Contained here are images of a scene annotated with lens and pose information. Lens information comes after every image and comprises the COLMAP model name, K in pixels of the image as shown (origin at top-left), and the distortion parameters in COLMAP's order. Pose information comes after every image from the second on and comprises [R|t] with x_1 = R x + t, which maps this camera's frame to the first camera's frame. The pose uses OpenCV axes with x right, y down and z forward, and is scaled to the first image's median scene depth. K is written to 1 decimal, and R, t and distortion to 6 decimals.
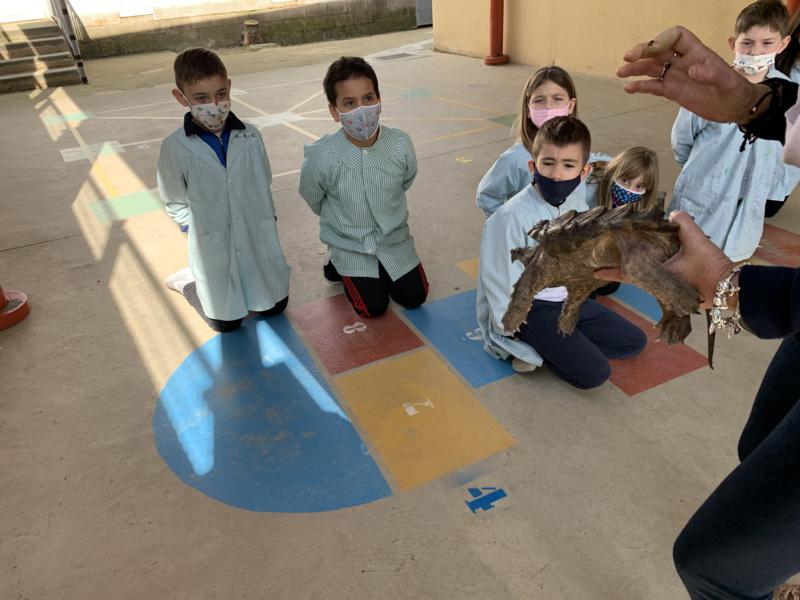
lens RADIAL K [[608.2, 0, 400.0], [0, 608.2, 300.0], [0, 0, 1]] dist [0.004832, 0.001920]
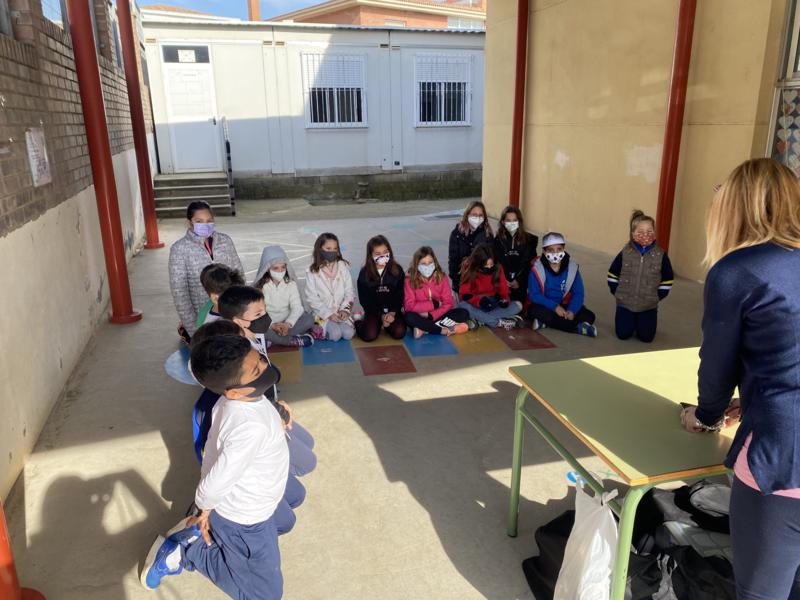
lens RADIAL K [[607.7, 0, 400.0], [0, 607.7, 300.0], [0, 0, 1]] dist [0.000180, -0.007364]
pose [[0.966563, 0.115711, -0.228839, 0.169333], [-0.164988, 0.963780, -0.209542, 0.058479], [0.196304, 0.240291, 0.950645, -0.192608]]
